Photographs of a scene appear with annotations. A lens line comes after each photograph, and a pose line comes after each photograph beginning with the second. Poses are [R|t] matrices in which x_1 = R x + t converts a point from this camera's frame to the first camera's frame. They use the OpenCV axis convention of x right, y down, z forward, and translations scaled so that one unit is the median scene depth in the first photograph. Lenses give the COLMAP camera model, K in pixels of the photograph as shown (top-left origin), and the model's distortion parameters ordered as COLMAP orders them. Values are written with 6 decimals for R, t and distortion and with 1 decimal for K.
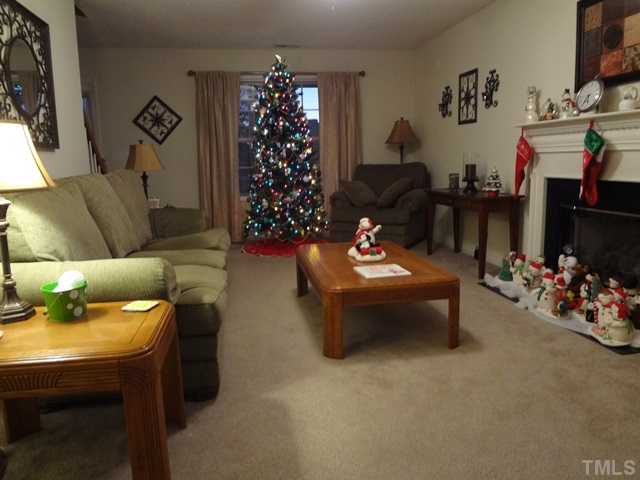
lens RADIAL K [[472.6, 0, 320.0], [0, 472.6, 240.0], [0, 0, 1]] dist [-0.047849, 0.001309]
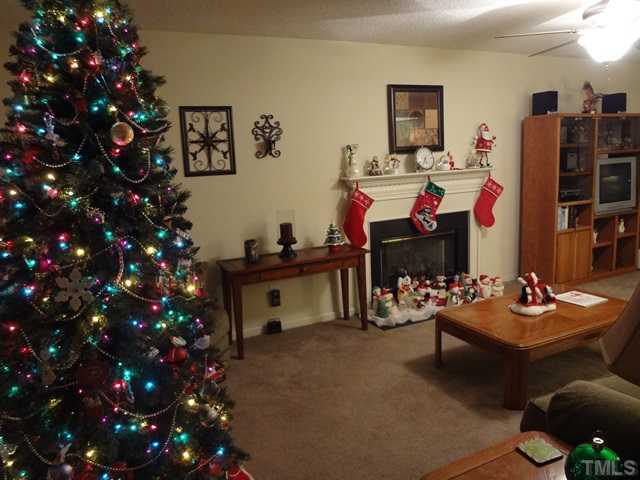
lens RADIAL K [[472.6, 0, 320.0], [0, 472.6, 240.0], [0, 0, 1]] dist [-0.047849, 0.001309]
pose [[-0.269491, -0.123085, 0.955104, -0.513153], [0.220625, 0.957528, 0.185648, -0.279432], [-0.937389, 0.260751, -0.230890, 1.156712]]
